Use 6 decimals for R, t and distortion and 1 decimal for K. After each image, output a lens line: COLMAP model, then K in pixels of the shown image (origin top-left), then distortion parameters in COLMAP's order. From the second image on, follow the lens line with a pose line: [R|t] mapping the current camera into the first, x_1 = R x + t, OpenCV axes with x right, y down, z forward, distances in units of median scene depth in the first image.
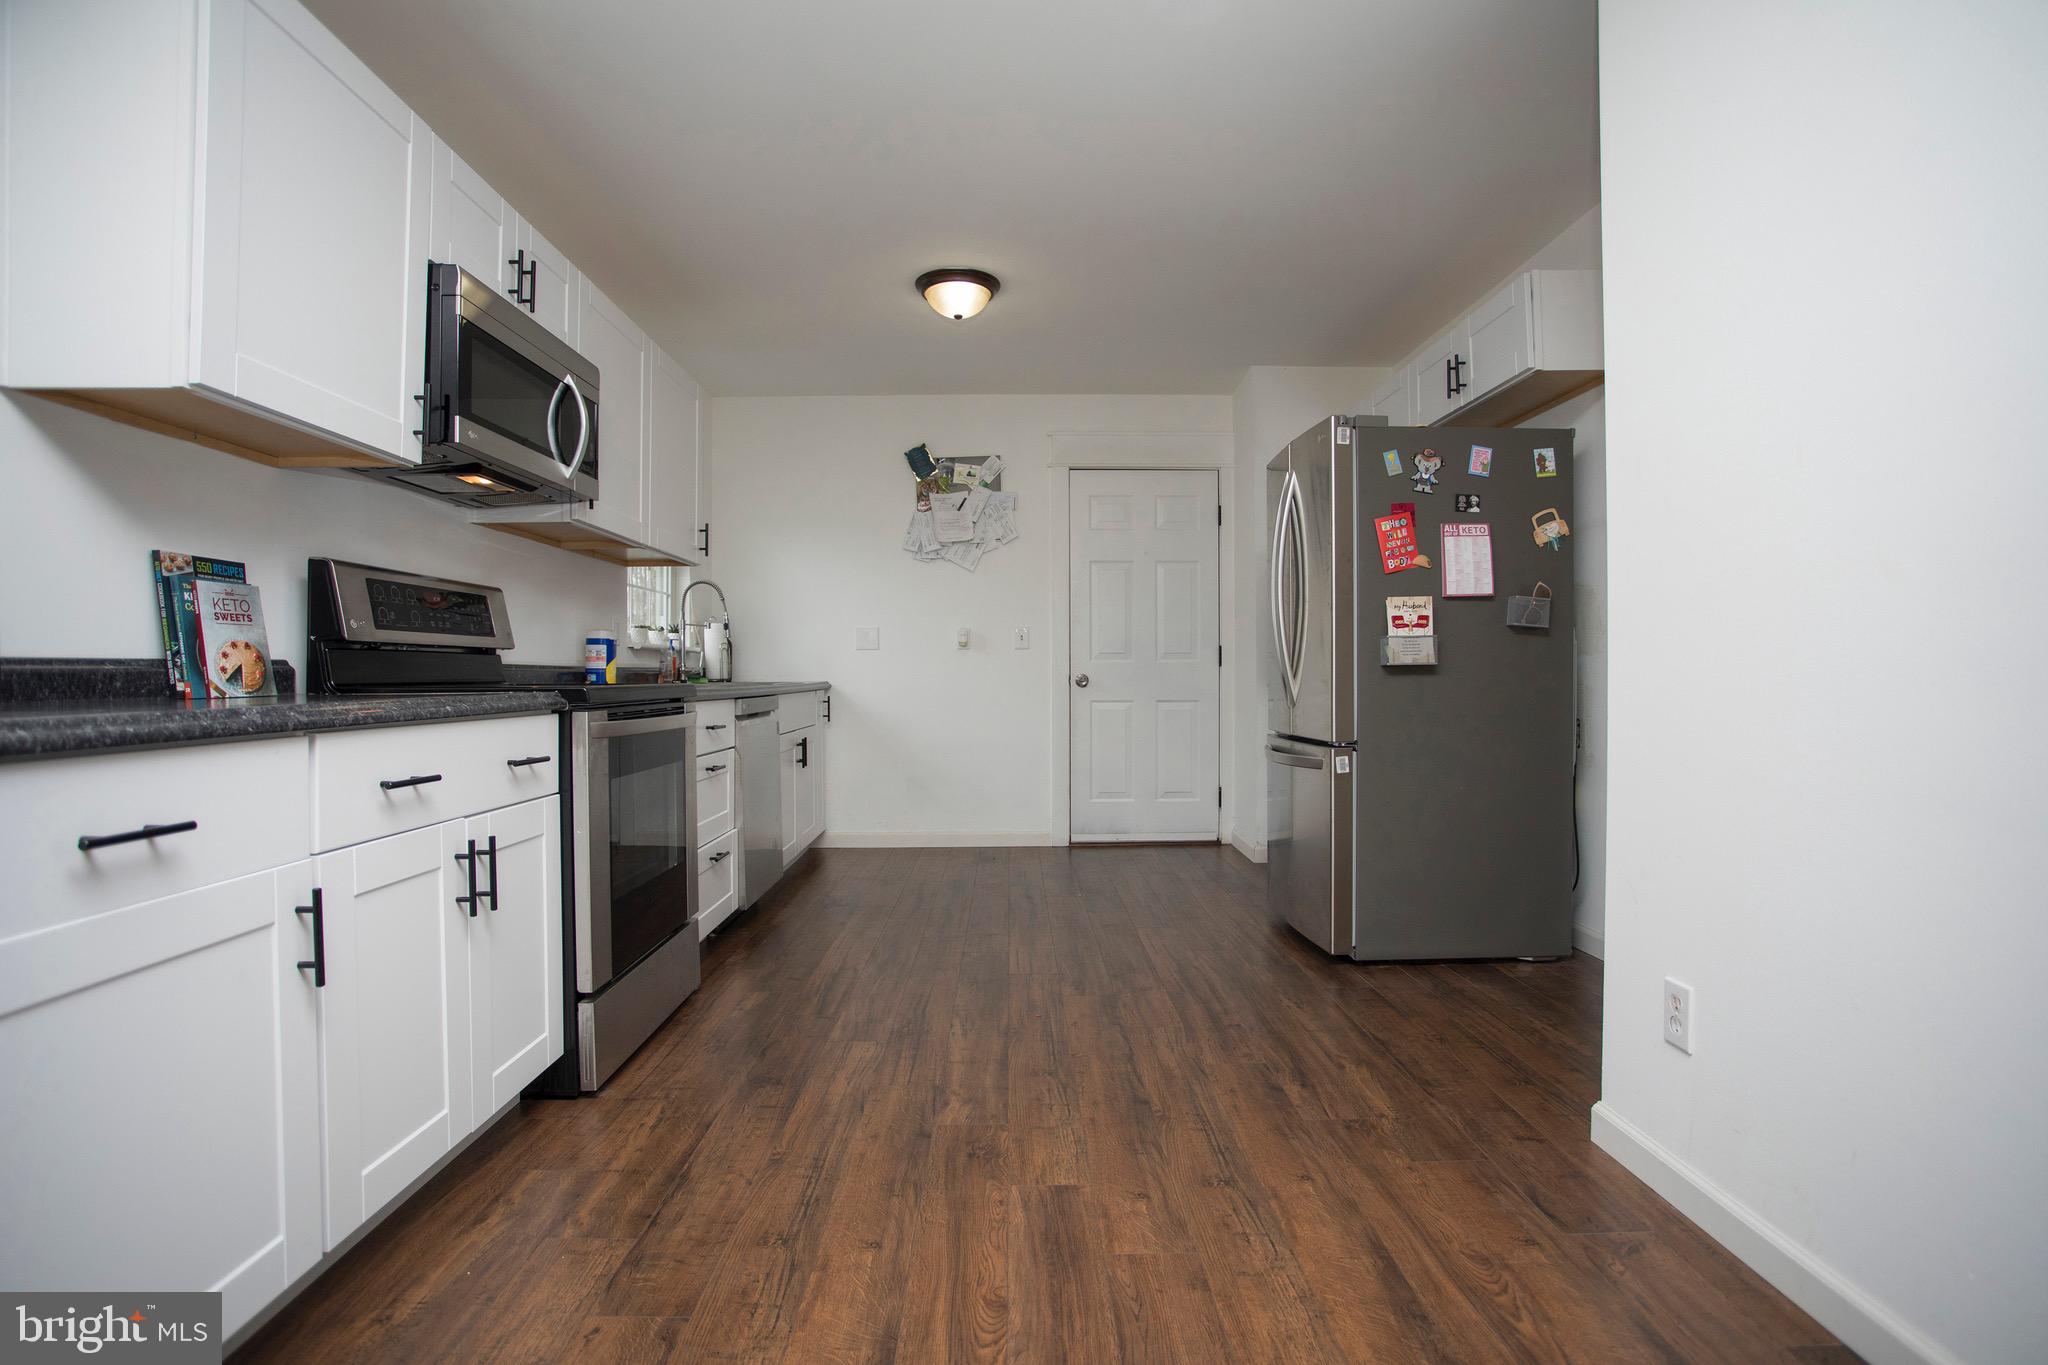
lens RADIAL K [[991.4, 0, 1019.1], [0, 991.4, 677.8], [0, 0, 1]] dist [-0.073519, 0.033939]
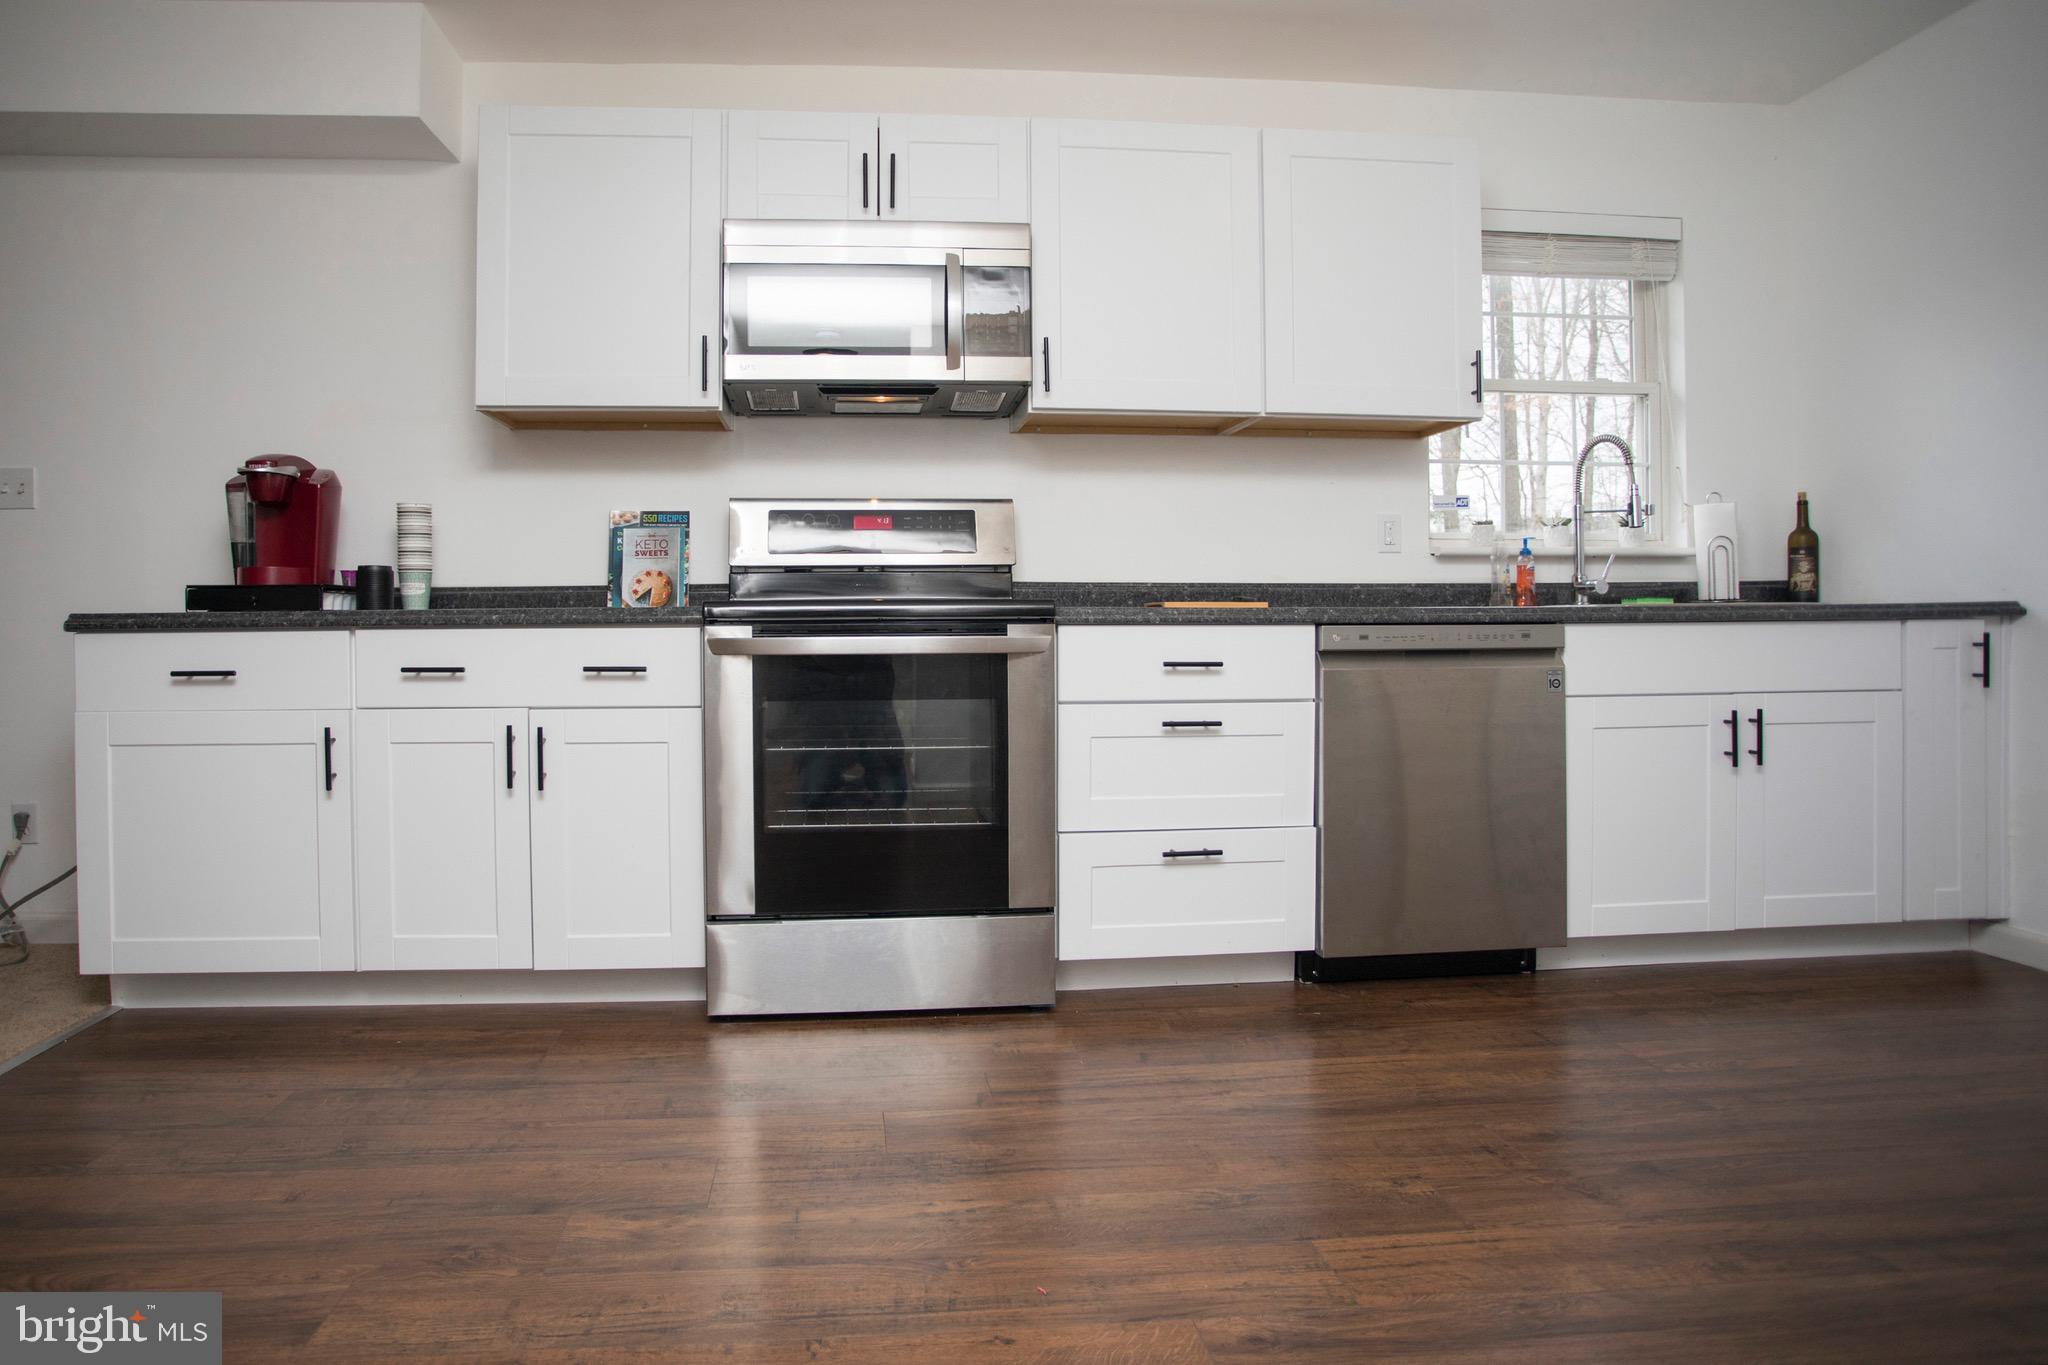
lens RADIAL K [[1096.0, 0, 914.8], [0, 1096.0, 633.0], [0, 0, 1]] dist [-0.087467, 0.045393]
pose [[0.055833, 0.005206, -0.998427, 0.604841], [0.001294, 0.999985, 0.005287, 0.034357], [0.998439, -0.001588, 0.055825, 1.063294]]
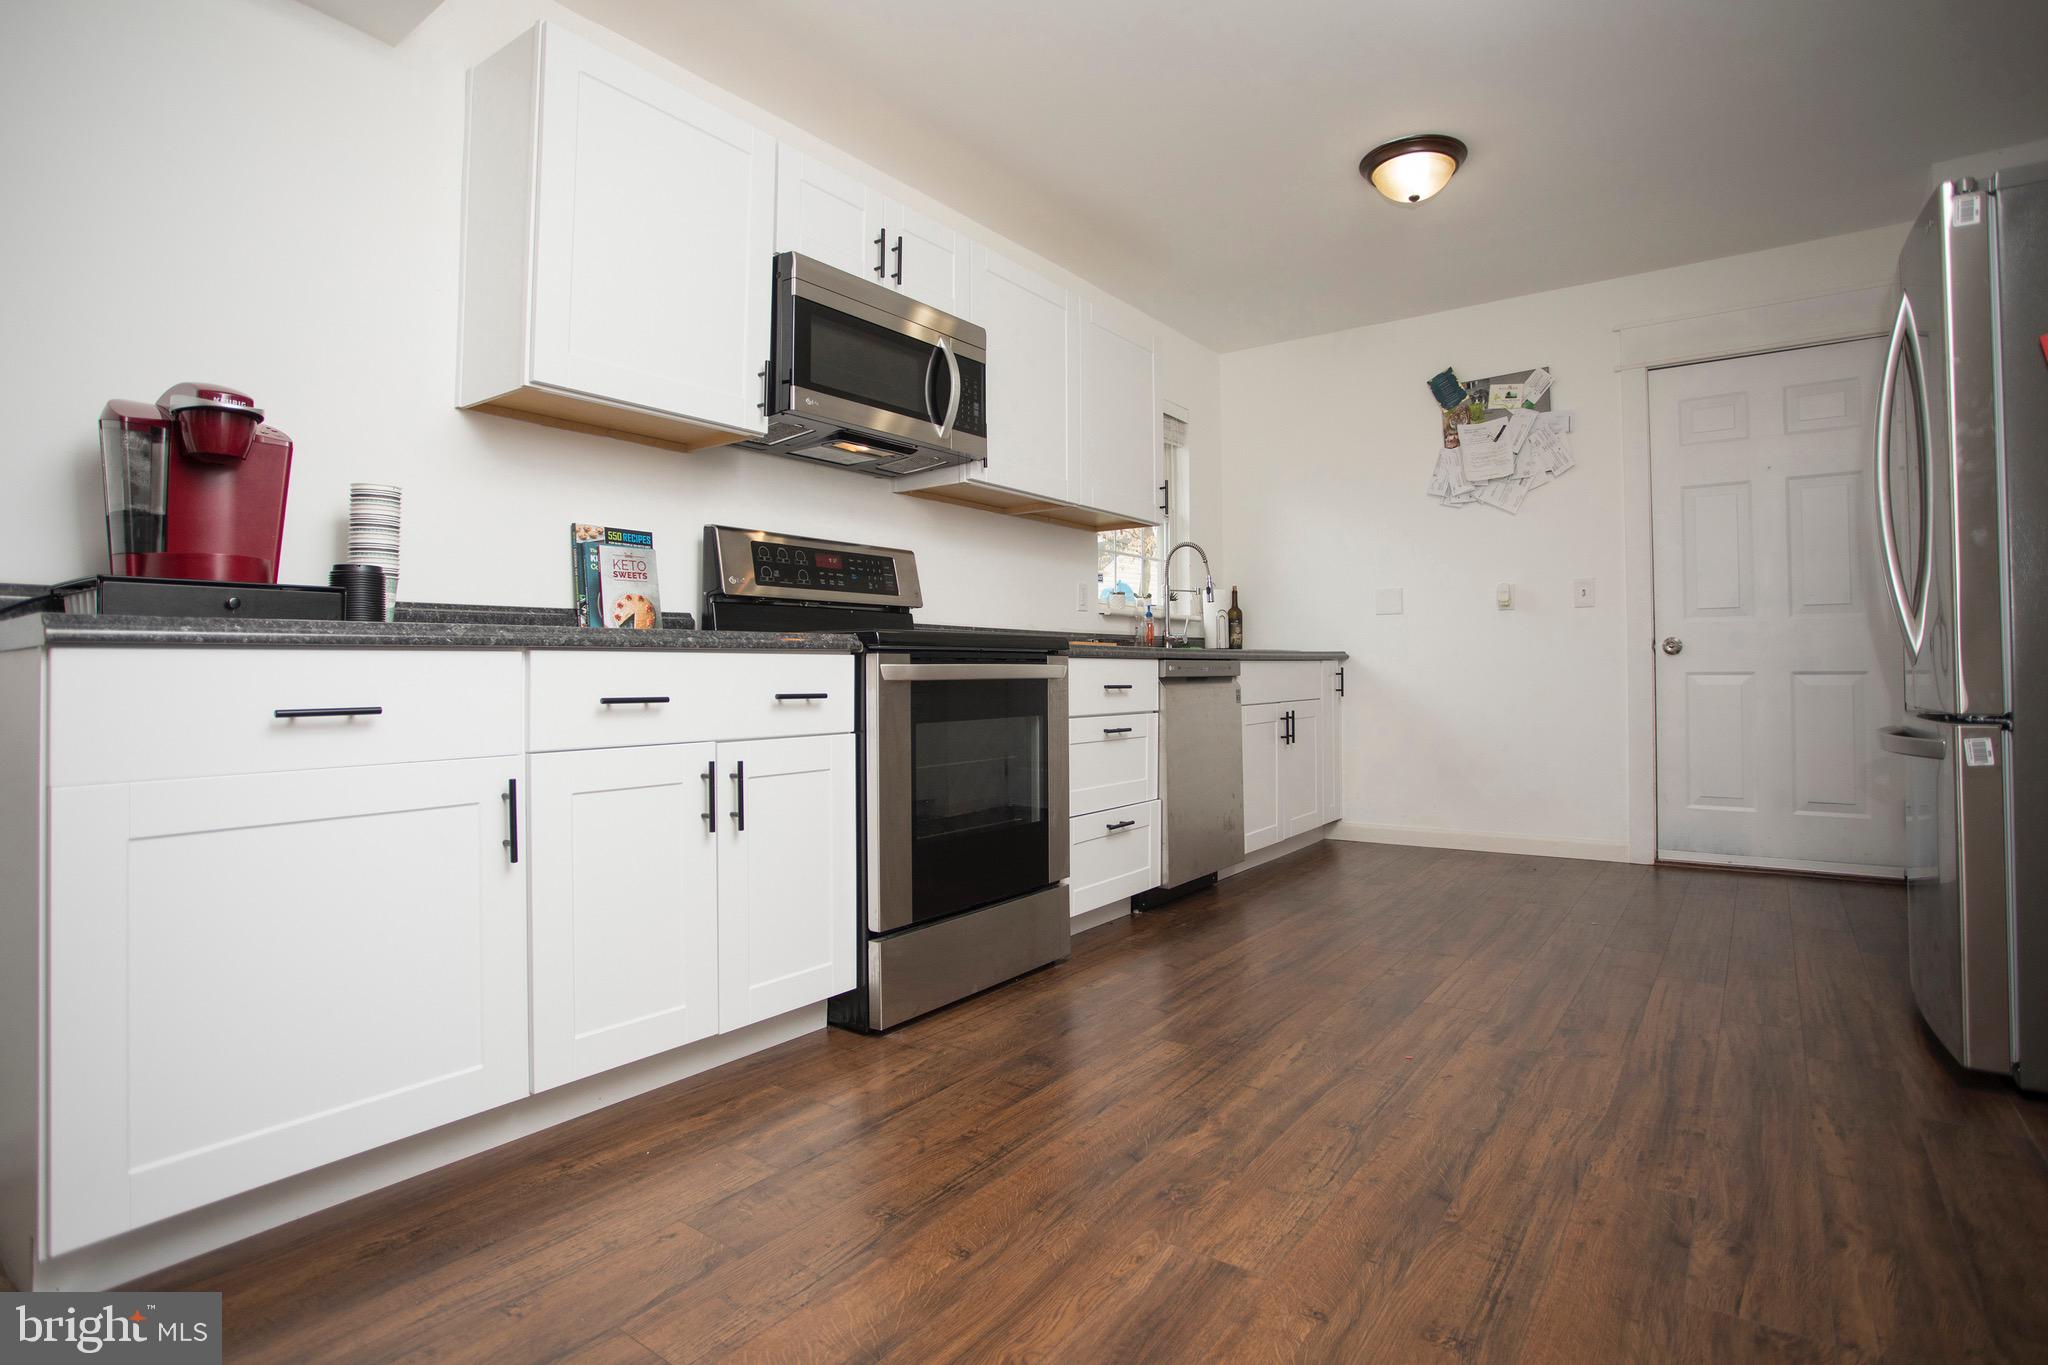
lens RADIAL K [[1036.4, 0, 1031.1], [0, 1036.4, 648.2], [0, 0, 1]] dist [-0.080354, 0.039590]
pose [[0.800916, -0.015551, -0.598575, 0.305152], [0.001404, 0.999709, -0.024094, 0.051463], [0.598775, 0.018457, 0.800705, 0.217257]]
